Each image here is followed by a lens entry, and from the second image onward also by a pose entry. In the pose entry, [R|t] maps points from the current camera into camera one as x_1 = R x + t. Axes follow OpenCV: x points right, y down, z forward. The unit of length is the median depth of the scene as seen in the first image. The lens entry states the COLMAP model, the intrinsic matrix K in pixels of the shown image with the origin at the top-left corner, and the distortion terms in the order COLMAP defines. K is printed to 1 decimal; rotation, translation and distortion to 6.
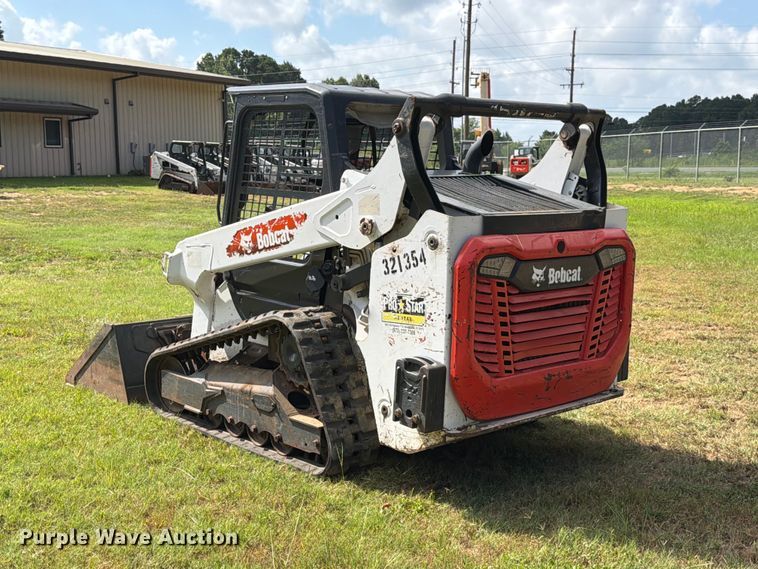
lens RADIAL K [[981.2, 0, 379.0], [0, 981.2, 284.5], [0, 0, 1]] dist [0.071177, -0.051161]
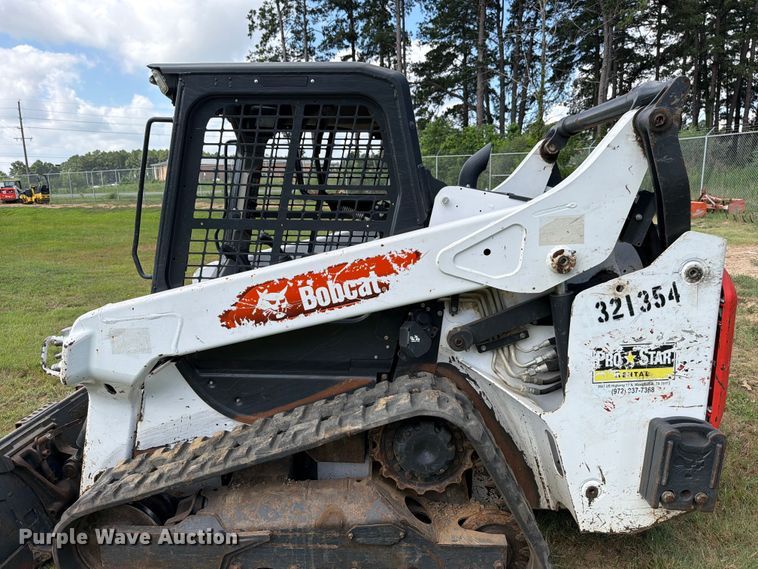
lens RADIAL K [[539.7, 0, 389.4], [0, 539.7, 283.3], [0, 0, 1]] dist [0.070220, -0.083251]
pose [[0.708936, -0.144517, 0.690308, -0.347141], [0.111806, 0.989433, 0.092317, -0.085167], [-0.696355, 0.011734, 0.717602, 0.721263]]
